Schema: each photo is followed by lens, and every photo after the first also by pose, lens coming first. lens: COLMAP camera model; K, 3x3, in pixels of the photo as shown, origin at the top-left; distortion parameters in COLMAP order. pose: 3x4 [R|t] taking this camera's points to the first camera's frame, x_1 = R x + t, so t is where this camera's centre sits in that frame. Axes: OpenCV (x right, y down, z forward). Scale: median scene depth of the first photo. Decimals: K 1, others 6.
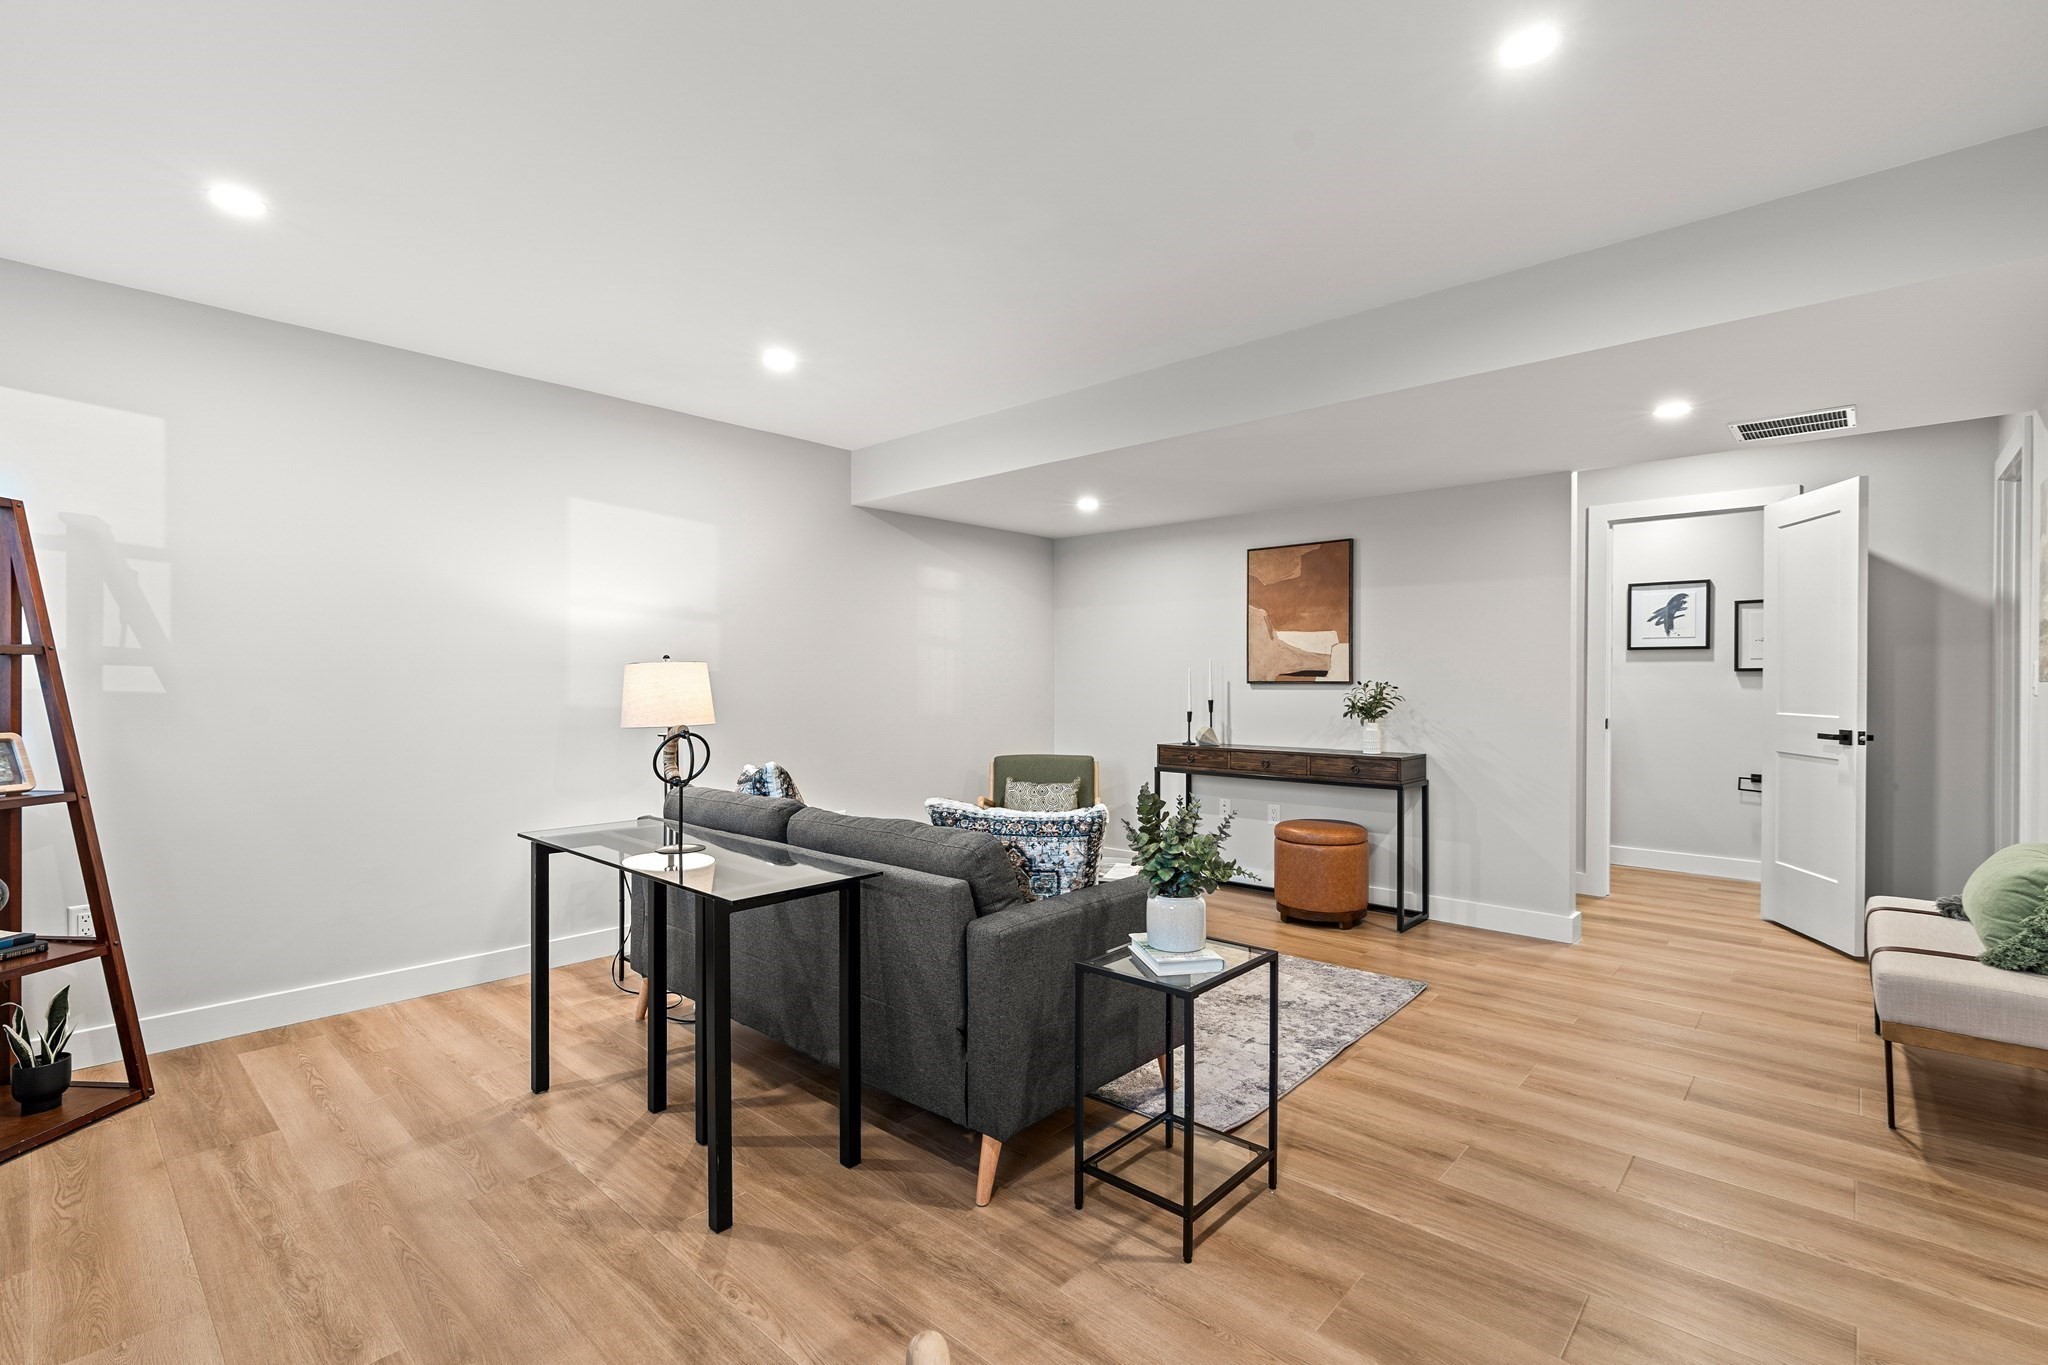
lens RADIAL K [[932.7, 0, 1024.0], [0, 932.7, 682.5], [0, 0, 1]] dist [-0.001226, 0.000199]
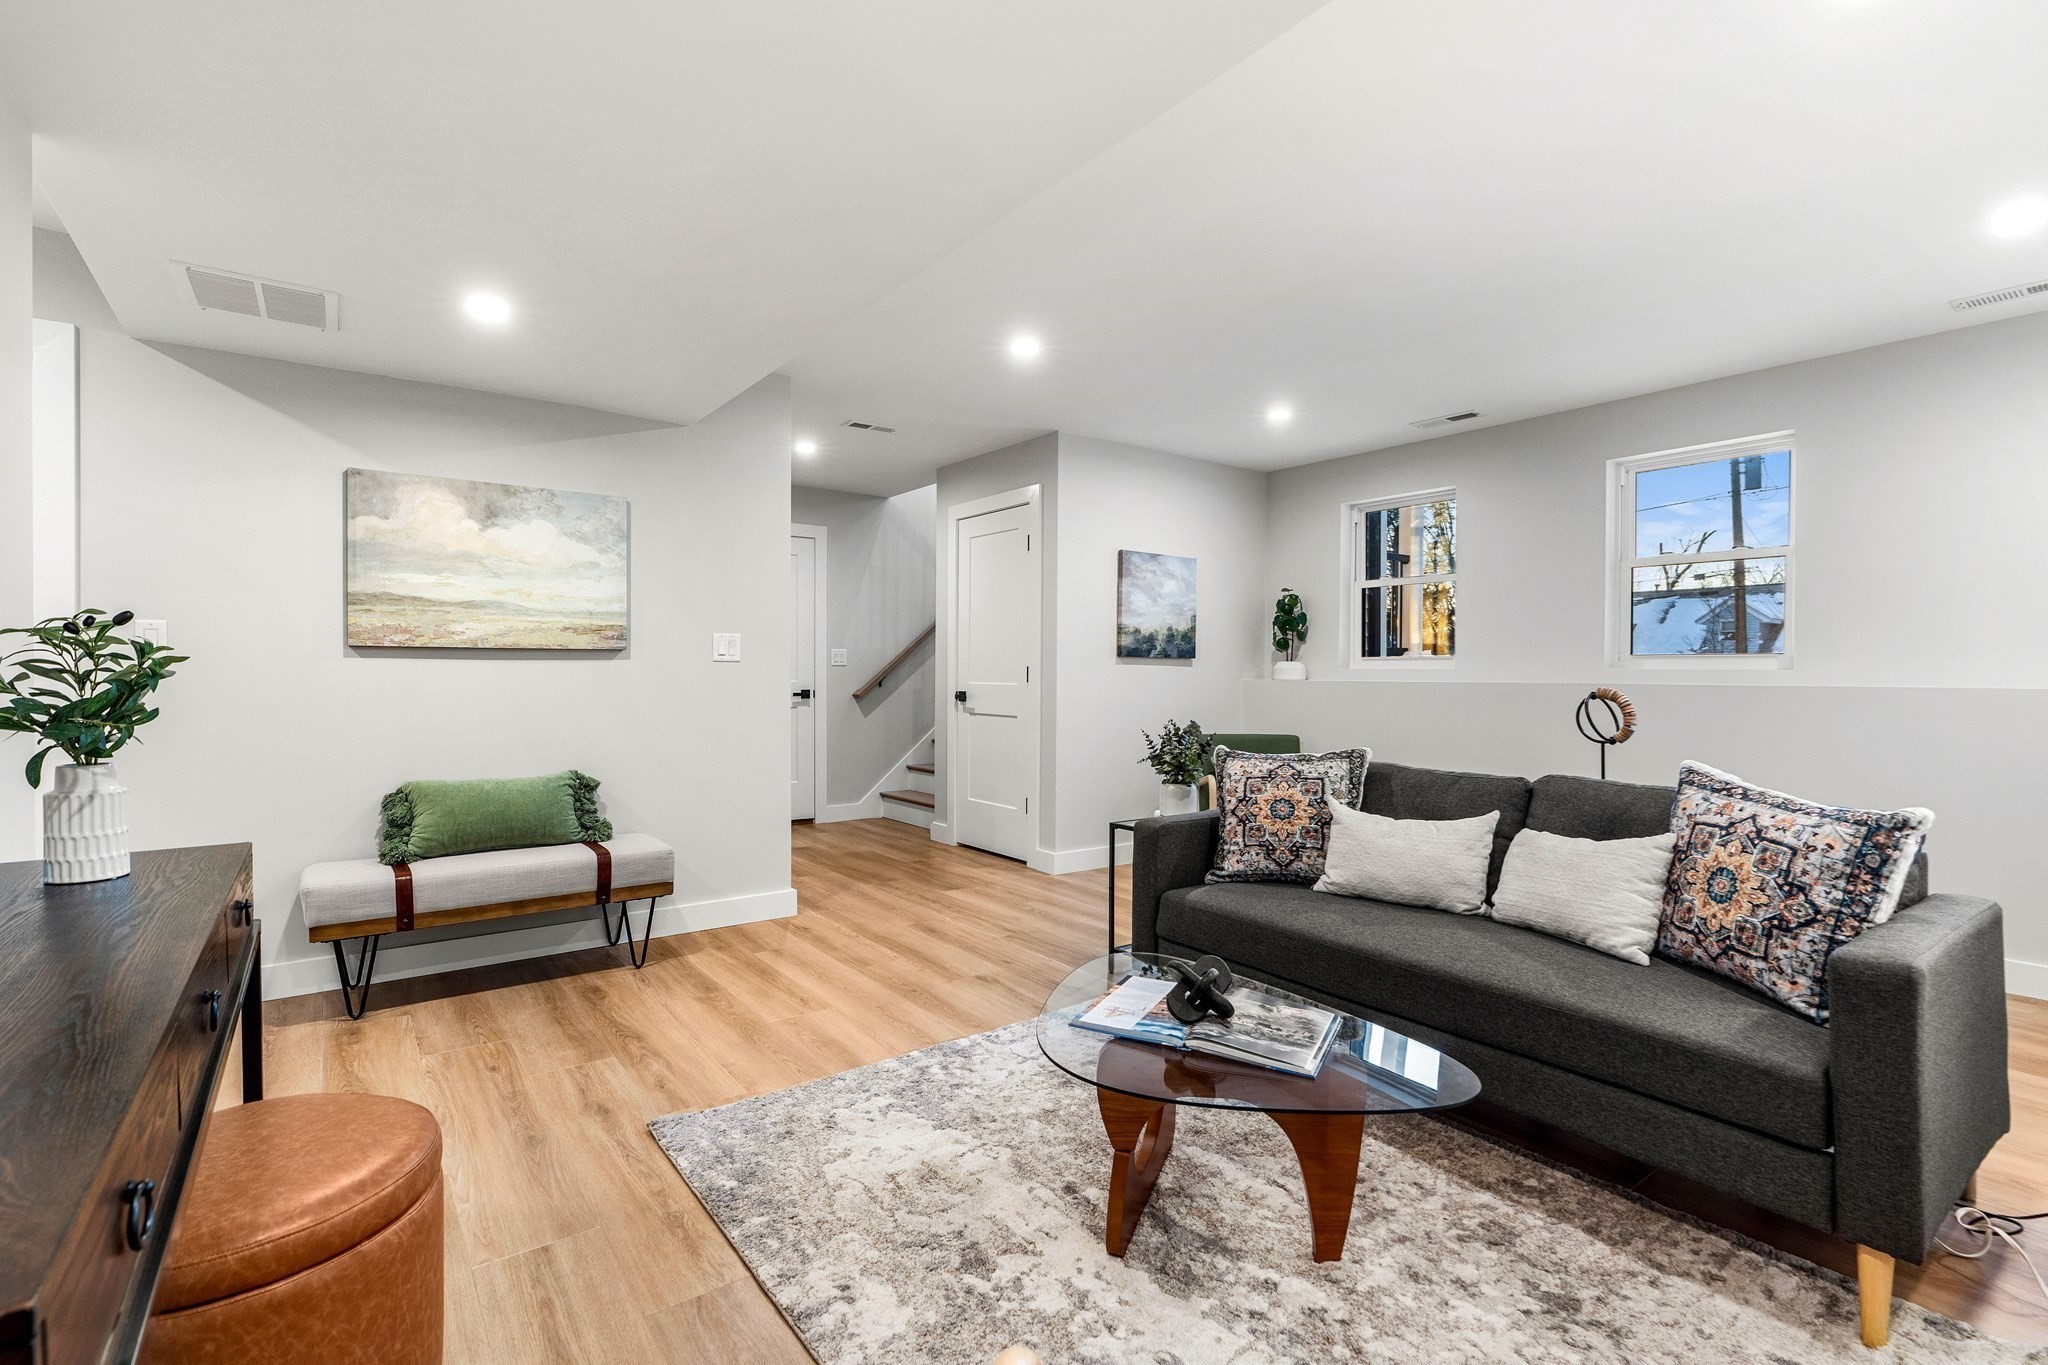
lens RADIAL K [[932.7, 0, 1024.0], [0, 932.7, 682.5], [0, 0, 1]] dist [-0.001226, 0.000199]
pose [[-0.980698, -0.008134, 0.195359, 0.049808], [-0.004926, 0.999845, 0.016902, 0.012374], [-0.195467, 0.015613, -0.980586, 1.152767]]
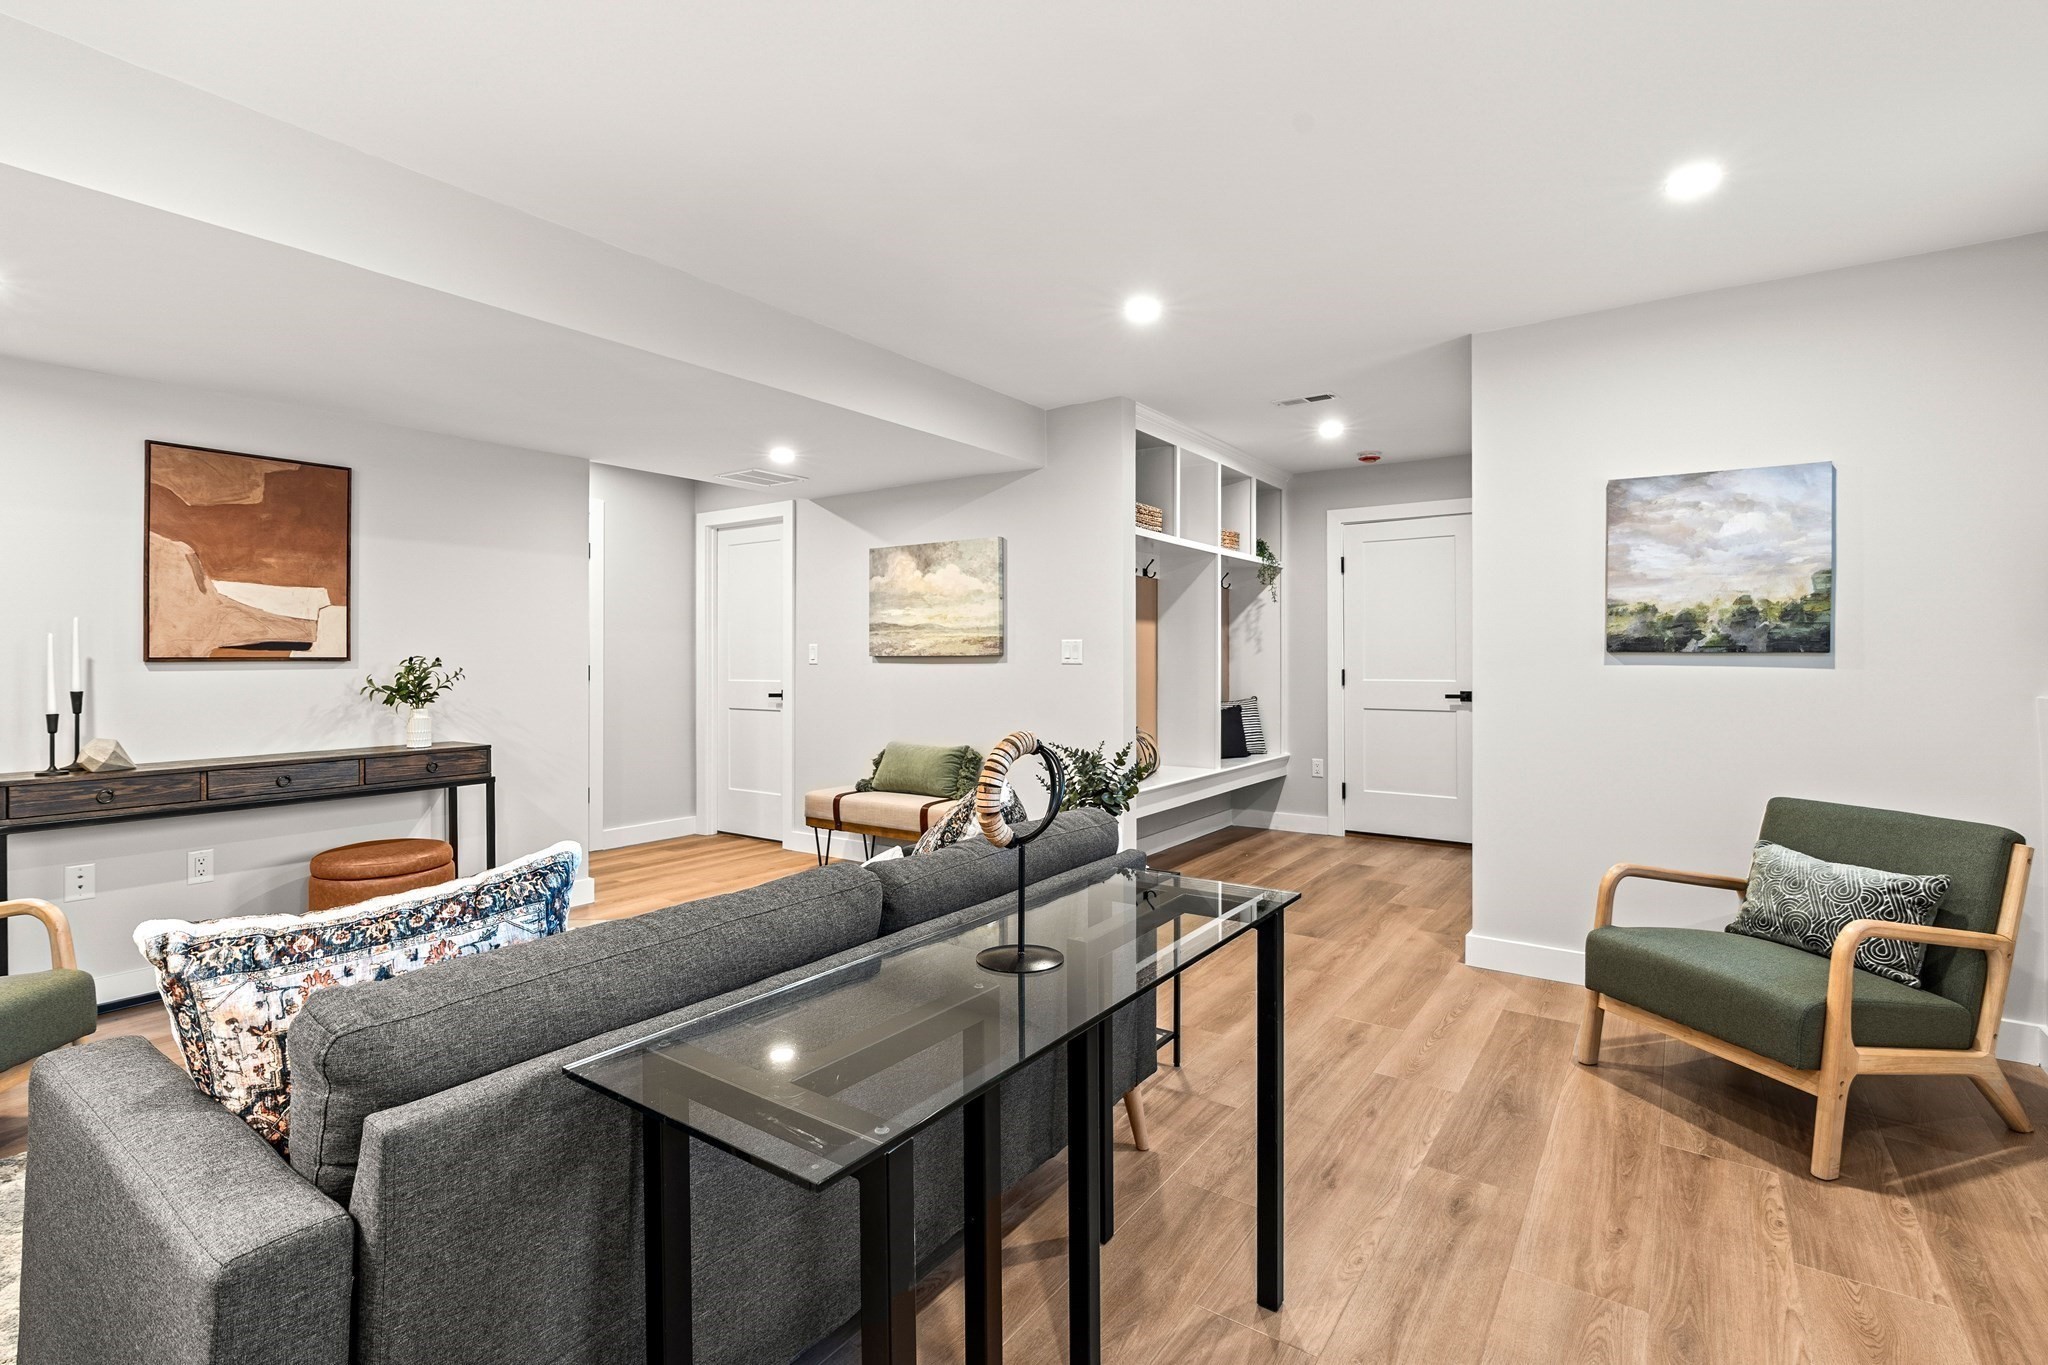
lens RADIAL K [[950.1, 0, 1026.5], [0, 950.1, 648.6], [0, 0, 1]] dist [-0.002987, -0.000093]
pose [[-0.133067, 0.008269, 0.991073, -0.482625], [0.004932, 0.999958, -0.007681, 0.000439], [-0.991095, 0.003865, -0.133102, 0.559263]]
